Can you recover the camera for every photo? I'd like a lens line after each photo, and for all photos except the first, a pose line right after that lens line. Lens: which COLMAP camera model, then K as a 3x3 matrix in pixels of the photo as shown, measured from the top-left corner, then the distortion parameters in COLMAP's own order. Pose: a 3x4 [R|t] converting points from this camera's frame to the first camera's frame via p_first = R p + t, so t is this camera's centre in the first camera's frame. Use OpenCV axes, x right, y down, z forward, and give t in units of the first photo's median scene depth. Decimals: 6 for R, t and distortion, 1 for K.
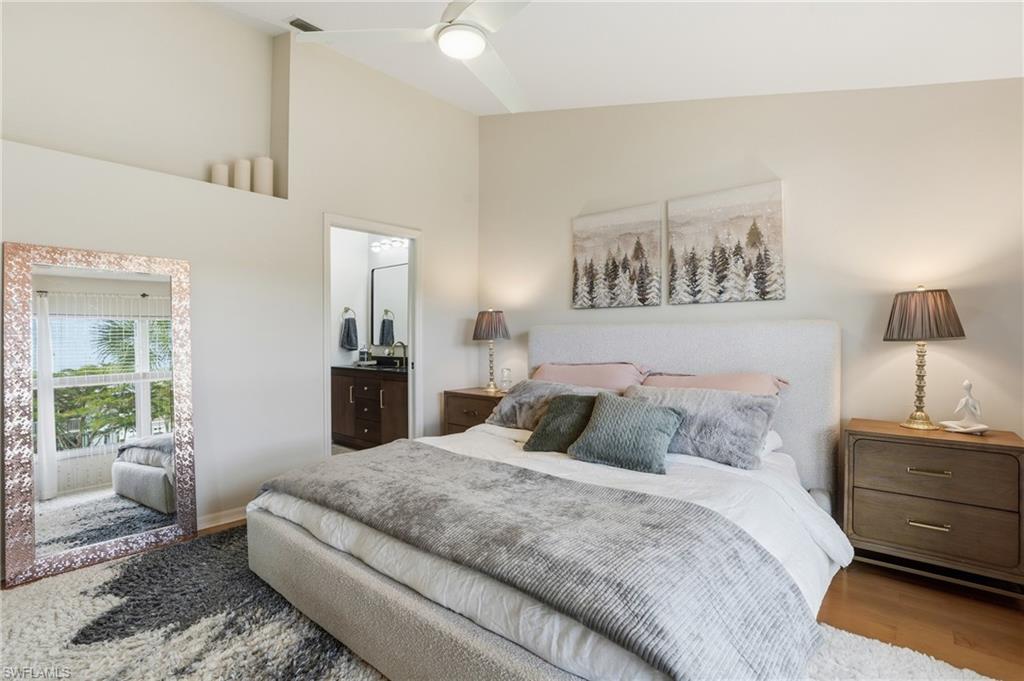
lens RADIAL K [[489.5, 0, 509.4], [0, 489.5, 332.1], [0, 0, 1]] dist [-0.065188, 0.026818]
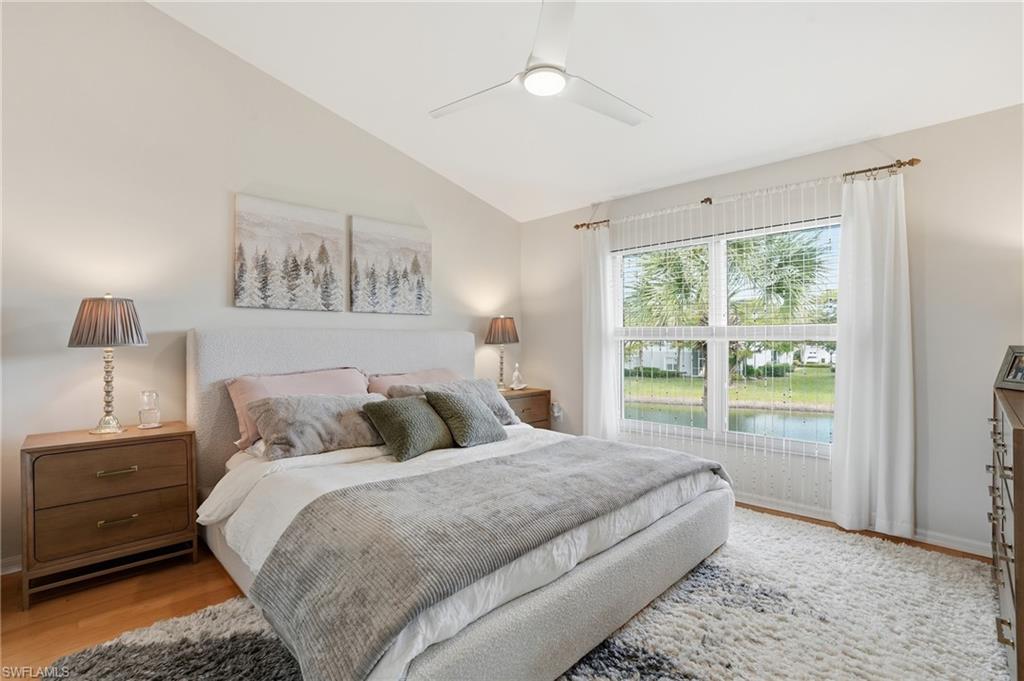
lens RADIAL K [[481.7, 0, 511.7], [0, 481.7, 337.3], [0, 0, 1]] dist [-0.068054, 0.026922]
pose [[0.065903, 0.010346, 0.997772, -0.688755], [-0.007590, 0.999923, -0.009867, 0.007226], [-0.997797, -0.006923, 0.065976, 0.566159]]
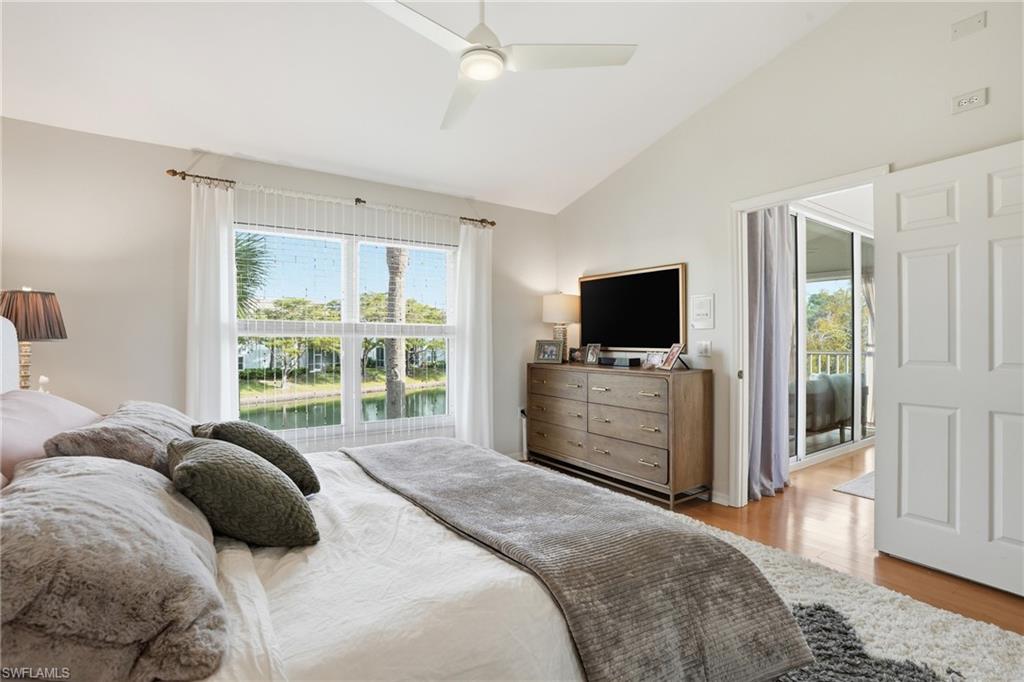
lens RADIAL K [[481.7, 0, 511.7], [0, 481.7, 337.8], [0, 0, 1]] dist [-0.068054, 0.026922]
pose [[-0.969075, 0.001856, 0.246758, -0.240112], [-0.000811, 0.999942, -0.010707, 0.013504], [-0.246764, -0.010576, -0.969018, 1.140048]]
